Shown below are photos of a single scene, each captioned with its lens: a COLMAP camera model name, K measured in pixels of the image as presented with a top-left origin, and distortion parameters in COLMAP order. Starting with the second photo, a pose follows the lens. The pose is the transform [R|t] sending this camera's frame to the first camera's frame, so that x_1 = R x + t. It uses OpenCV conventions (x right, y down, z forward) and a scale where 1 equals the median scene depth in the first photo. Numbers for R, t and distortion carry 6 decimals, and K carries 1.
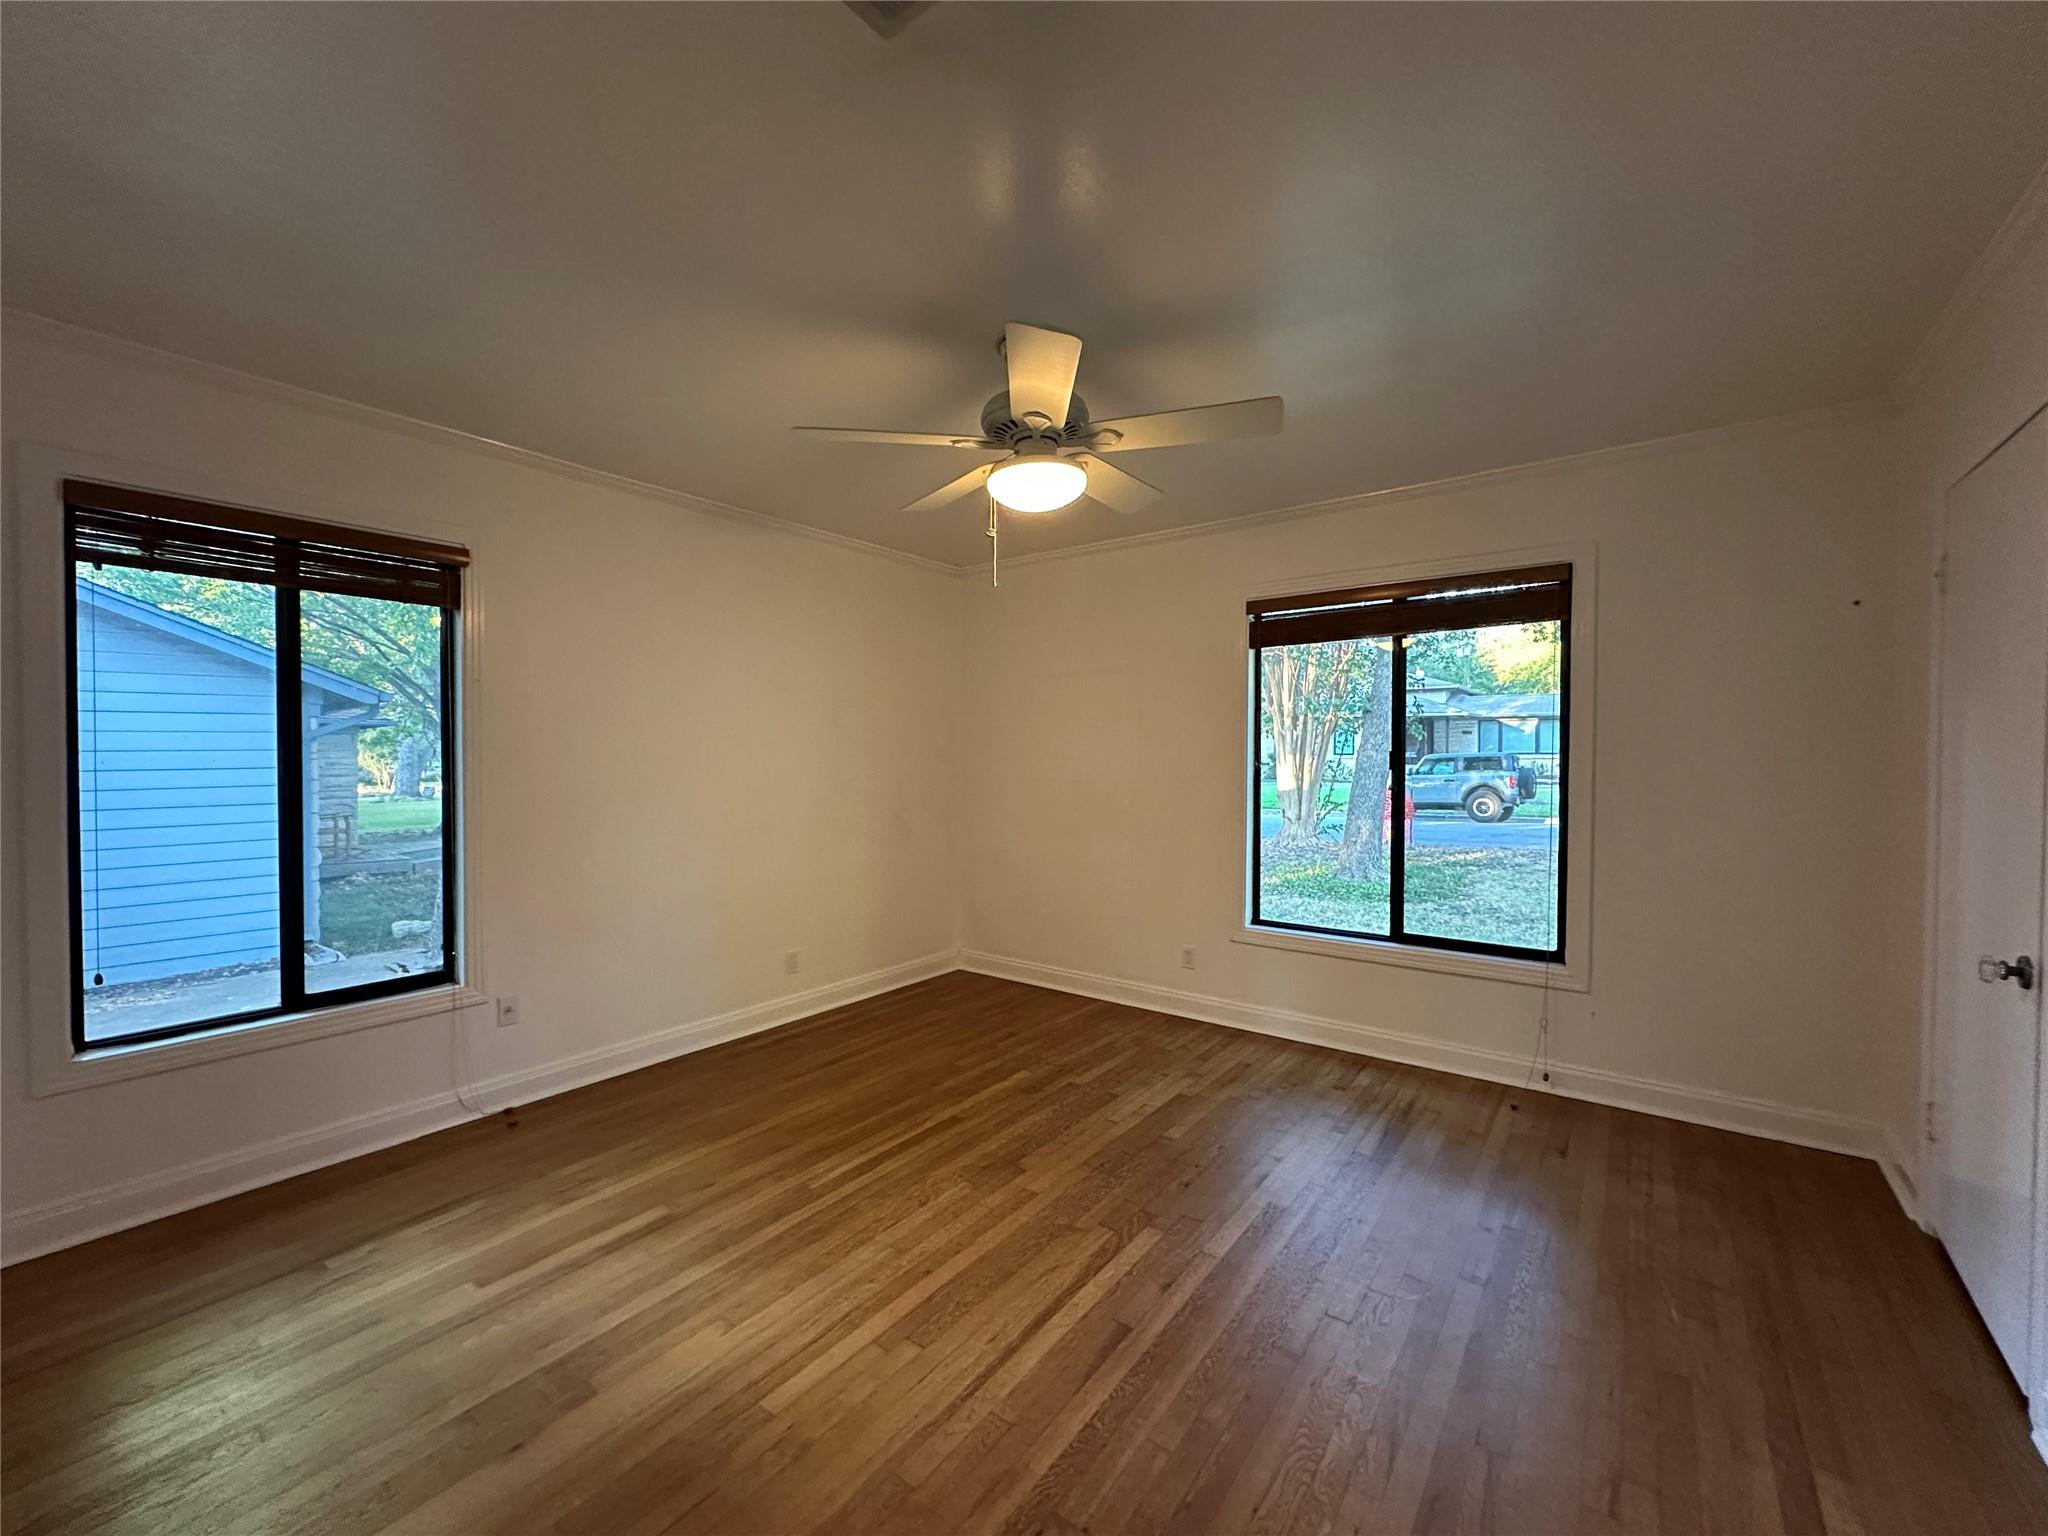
lens RADIAL K [[814.7, 0, 1024.9], [0, 814.7, 766.7], [0, 0, 1]] dist [-0.004757, 0.000615]
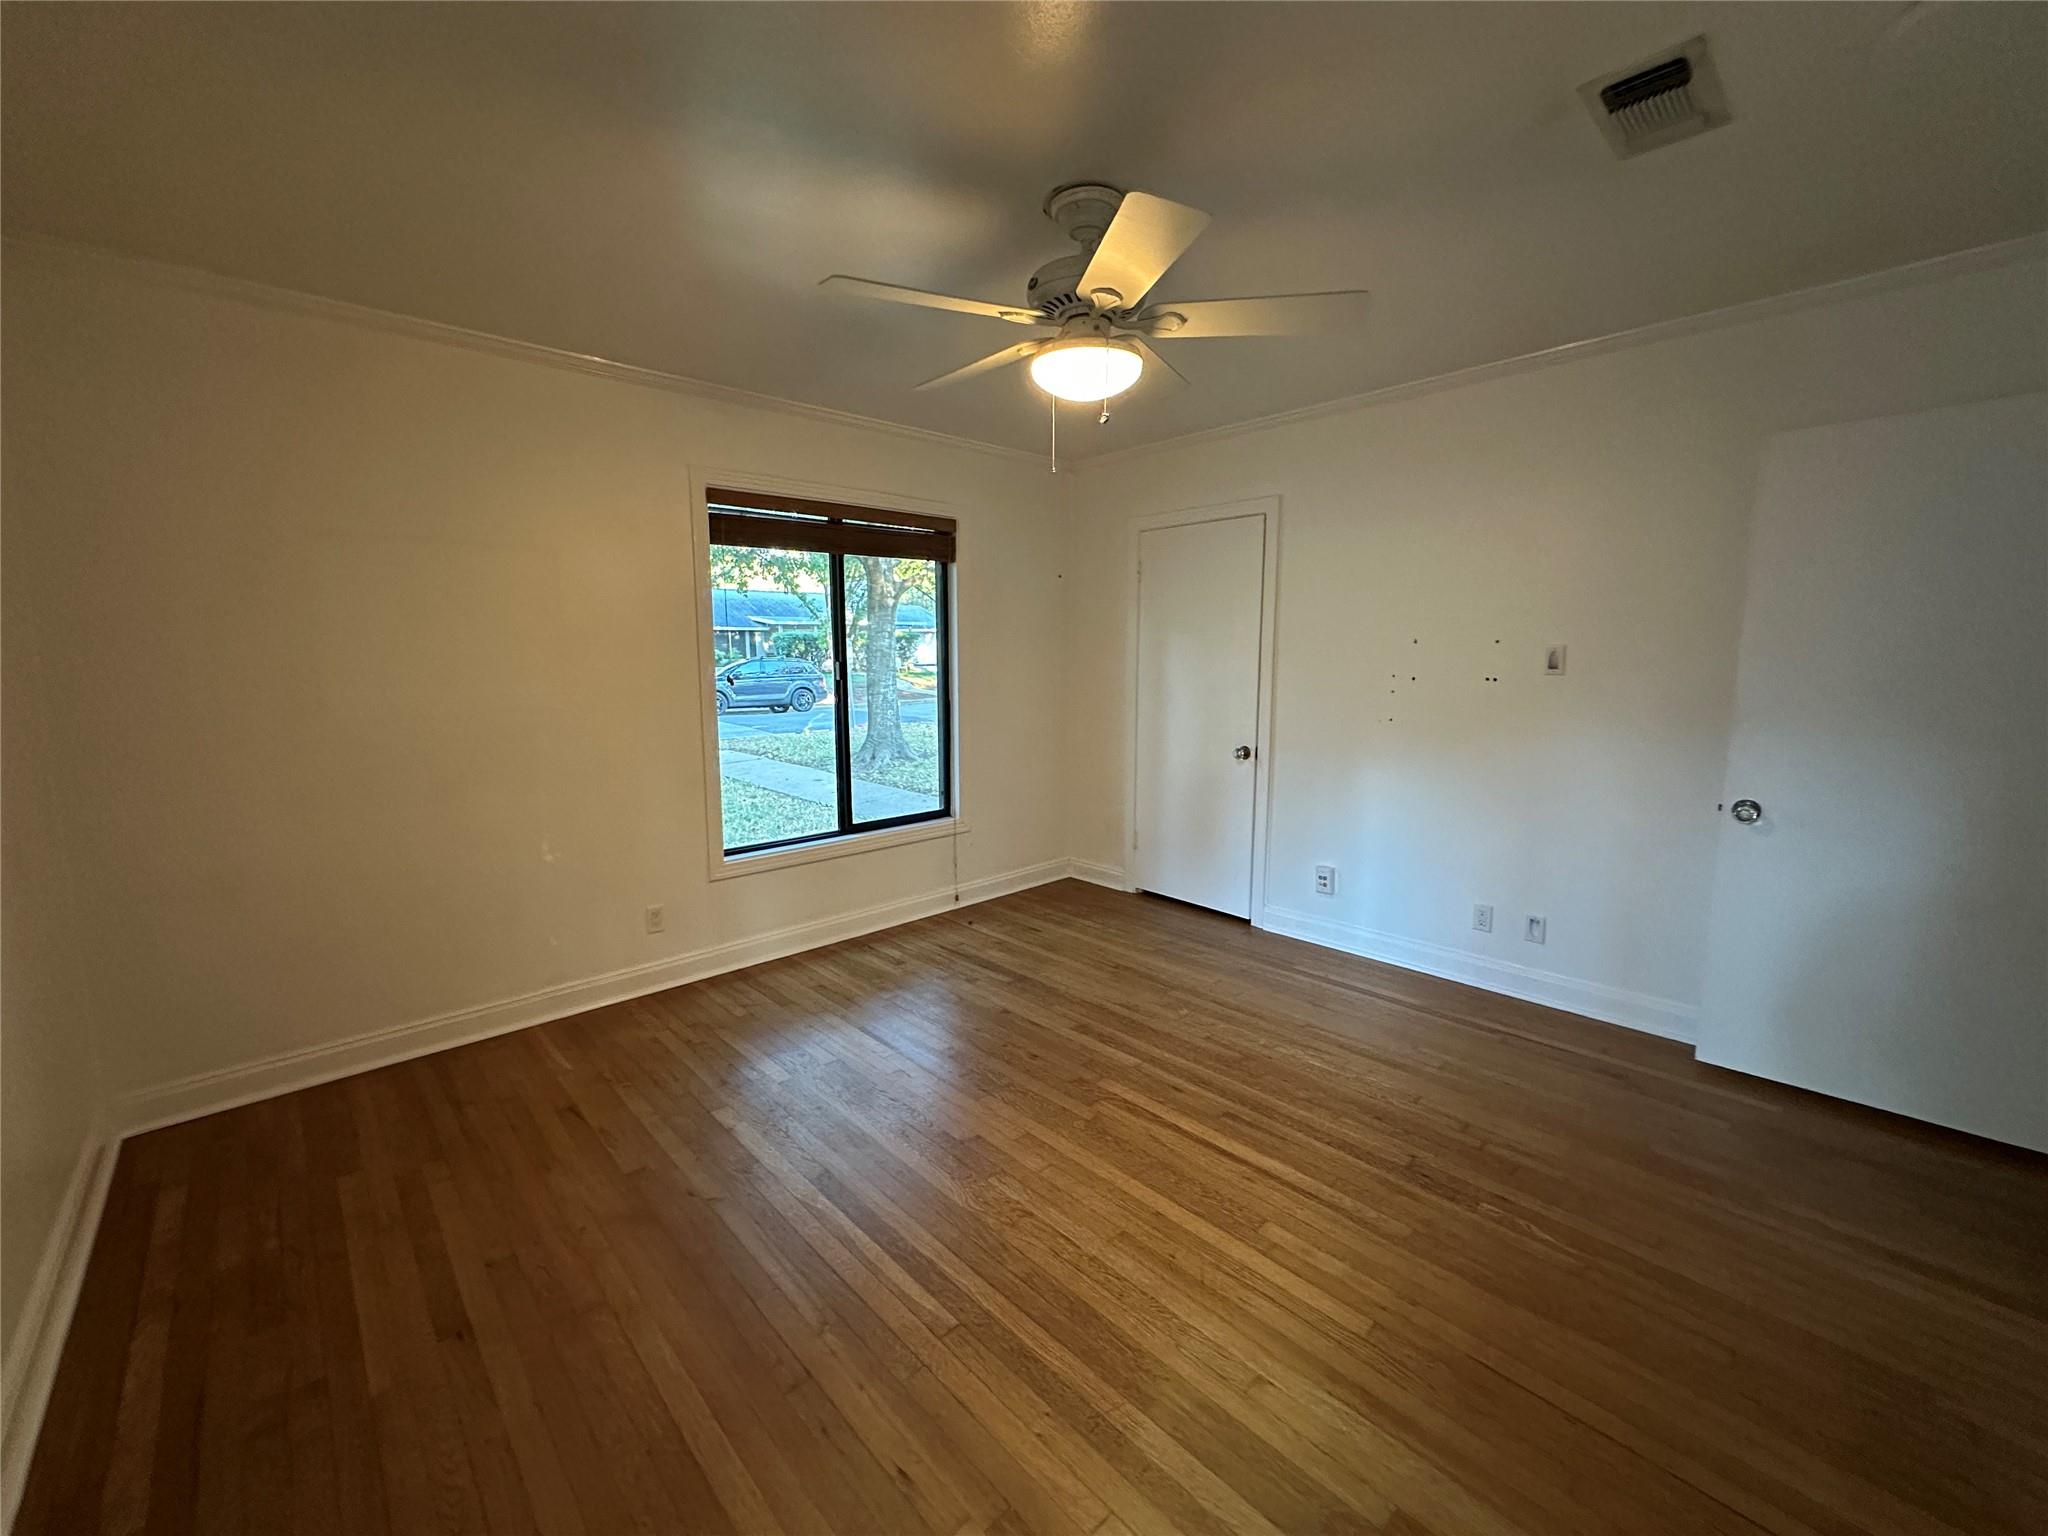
lens RADIAL K [[814.7, 0, 1024.9], [0, 814.7, 766.7], [0, 0, 1]] dist [-0.004757, 0.000615]
pose [[0.164495, -0.136442, 0.976896, -0.686498], [0.019285, 0.990642, 0.135115, -0.026554], [-0.986189, -0.003387, 0.165587, 0.673021]]
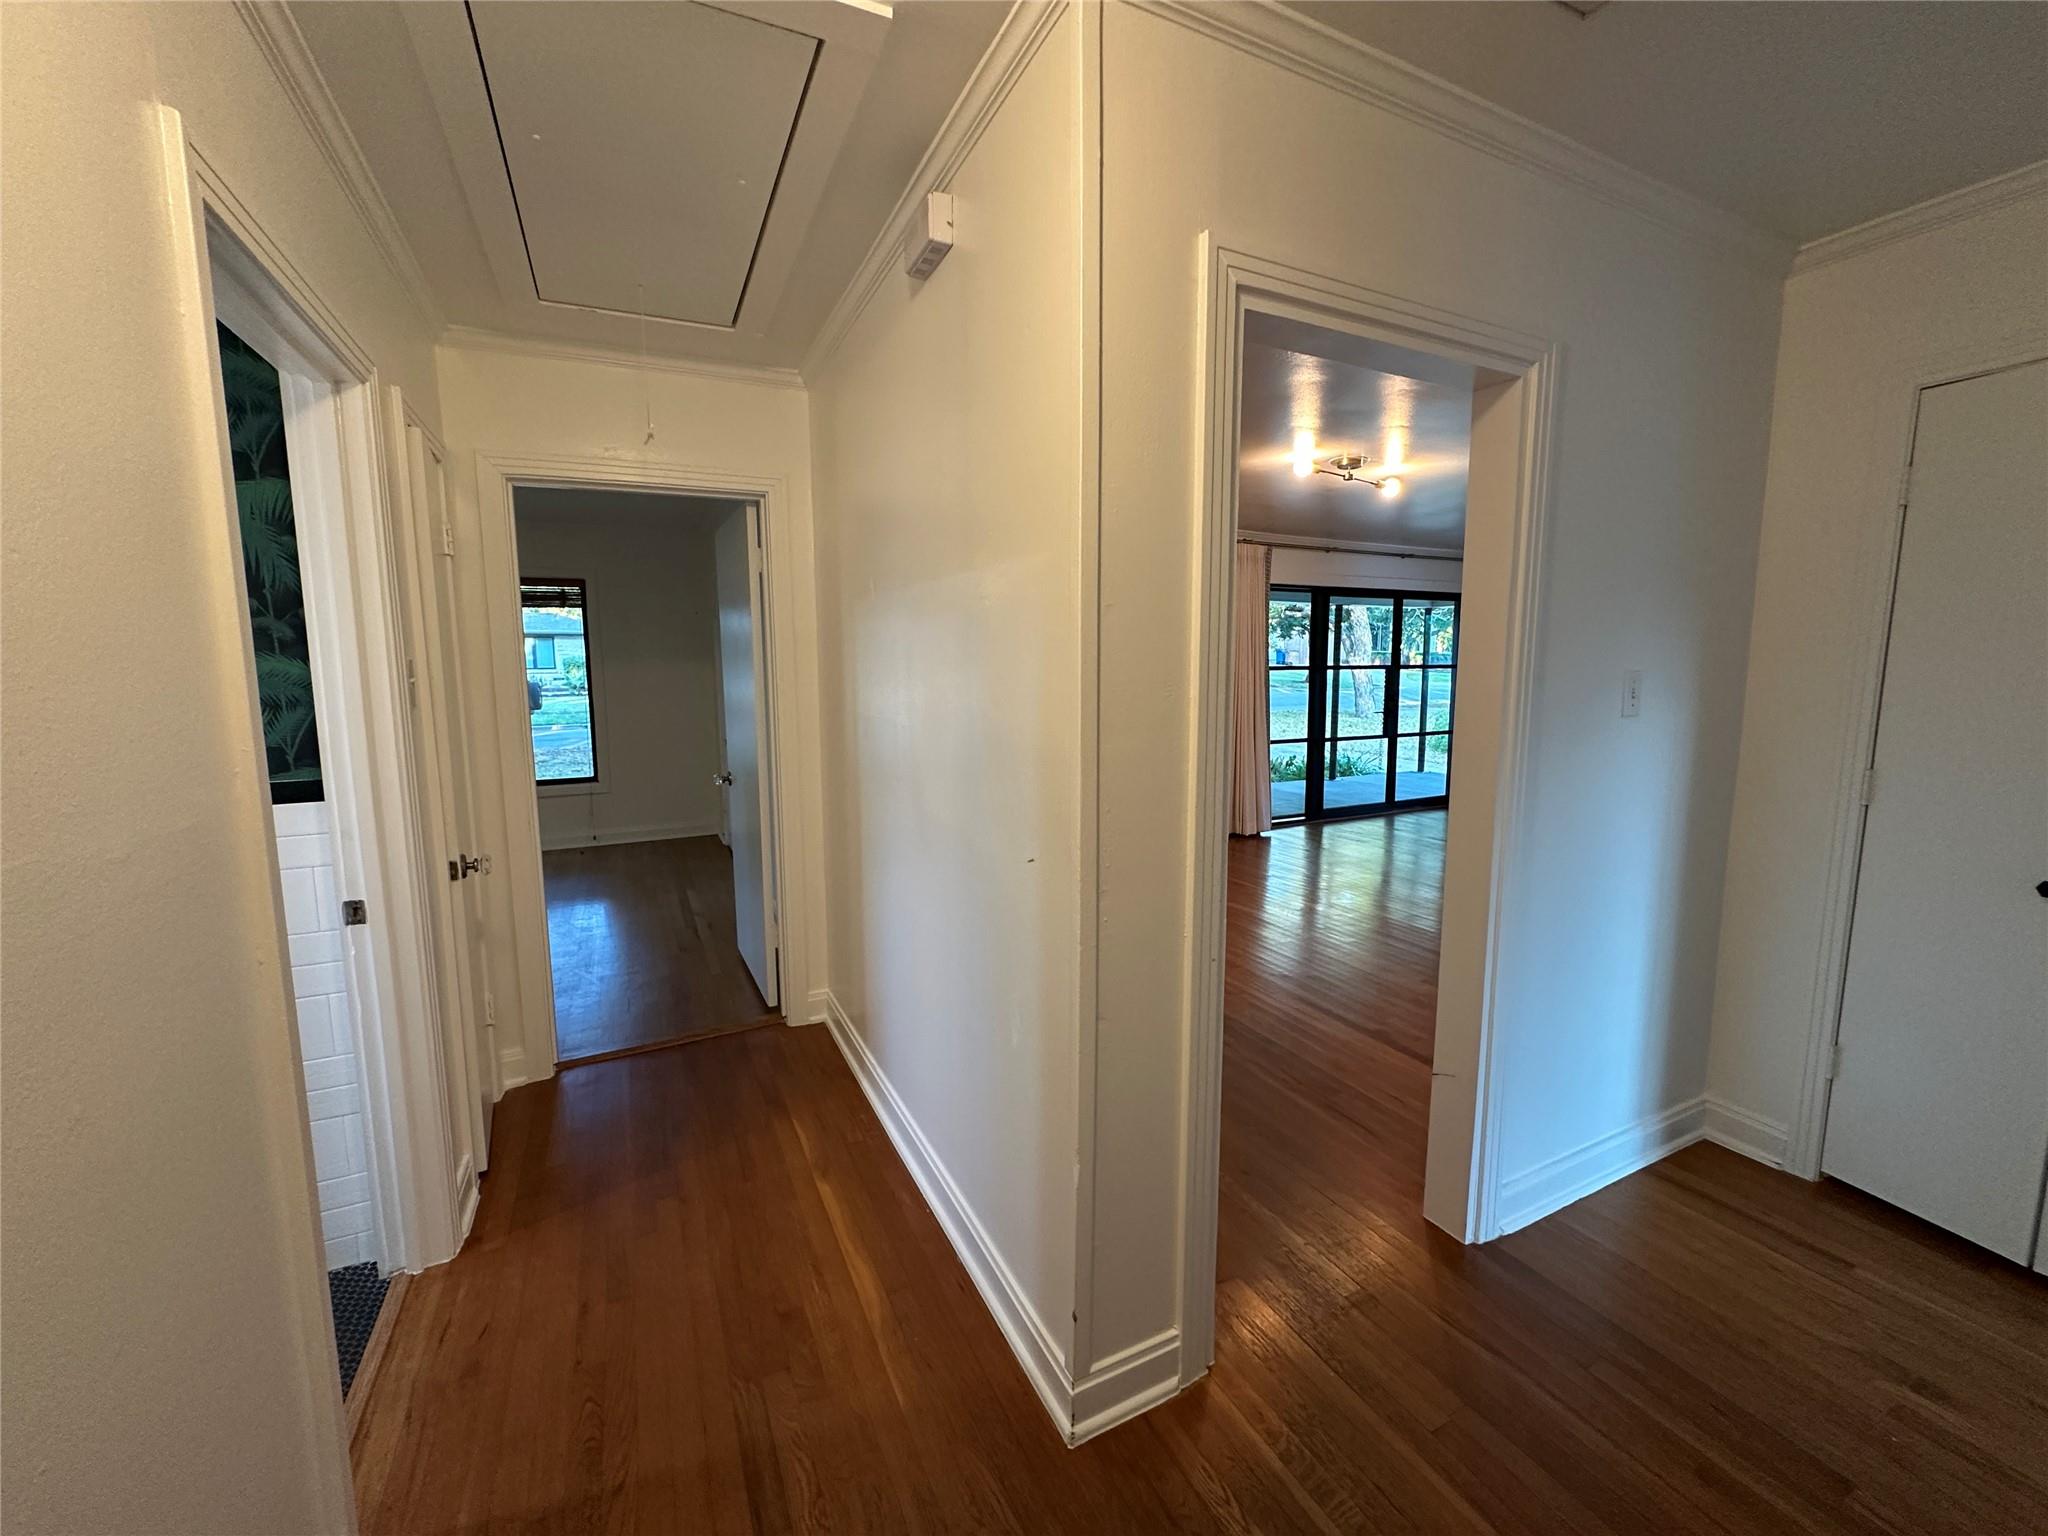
lens RADIAL K [[814.7, 0, 1024.9], [0, 814.7, 766.7], [0, 0, 1]] dist [-0.004757, 0.000615]
pose [[0.448436, -0.112095, 0.886758, -0.665803], [0.017854, 0.993030, 0.116500, -0.009669], [-0.893637, -0.036411, 0.447312, -0.870434]]
